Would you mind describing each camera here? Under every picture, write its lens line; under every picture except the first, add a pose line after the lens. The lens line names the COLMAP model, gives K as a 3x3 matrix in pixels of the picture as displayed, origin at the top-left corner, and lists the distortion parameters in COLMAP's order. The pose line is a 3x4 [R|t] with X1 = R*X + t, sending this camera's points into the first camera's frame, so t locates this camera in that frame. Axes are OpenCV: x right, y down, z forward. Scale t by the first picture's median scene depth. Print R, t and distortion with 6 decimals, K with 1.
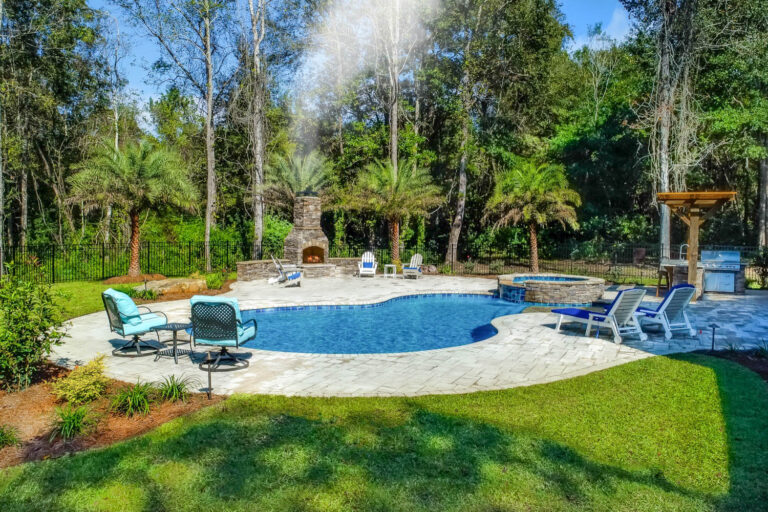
lens RADIAL K [[621.6, 0, 381.7], [0, 621.6, 245.9], [0, 0, 1]] dist [0.005908, 0.002618]
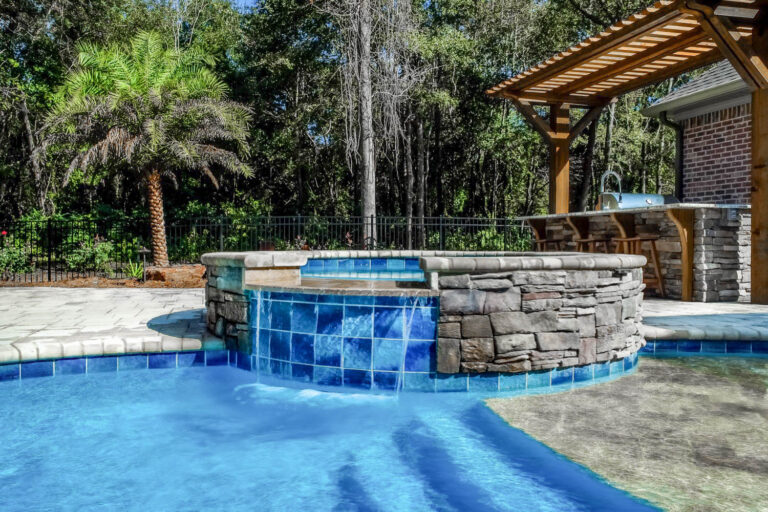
lens RADIAL K [[621.6, 0, 381.7], [0, 621.6, 245.9], [0, 0, 1]] dist [0.005908, 0.002618]
pose [[0.754793, -0.008123, 0.655912, 0.083104], [0.026302, 0.999494, -0.017889, 0.043469], [-0.655435, 0.030755, 0.754625, 0.692869]]
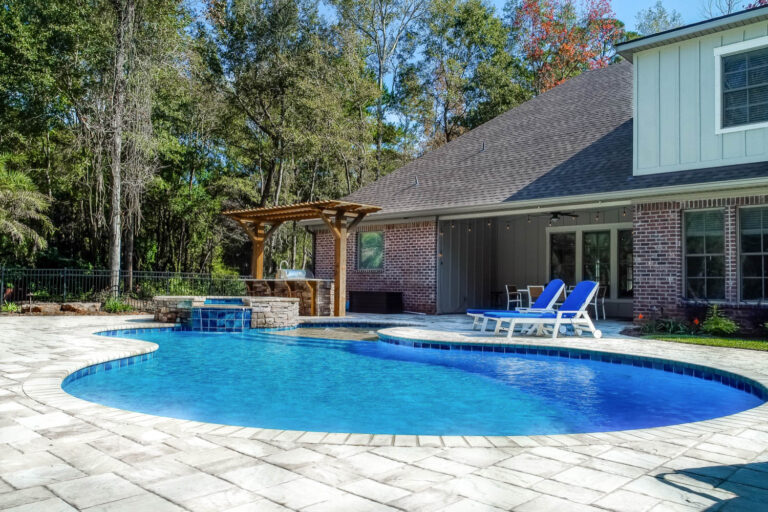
lens RADIAL K [[621.6, 0, 381.7], [0, 621.6, 245.9], [0, 0, 1]] dist [0.005908, 0.002618]
pose [[0.307906, 0.064517, 0.949227, -0.308178], [0.021281, 0.996982, -0.074666, 0.040958], [-0.951179, 0.043190, 0.305604, 0.508793]]
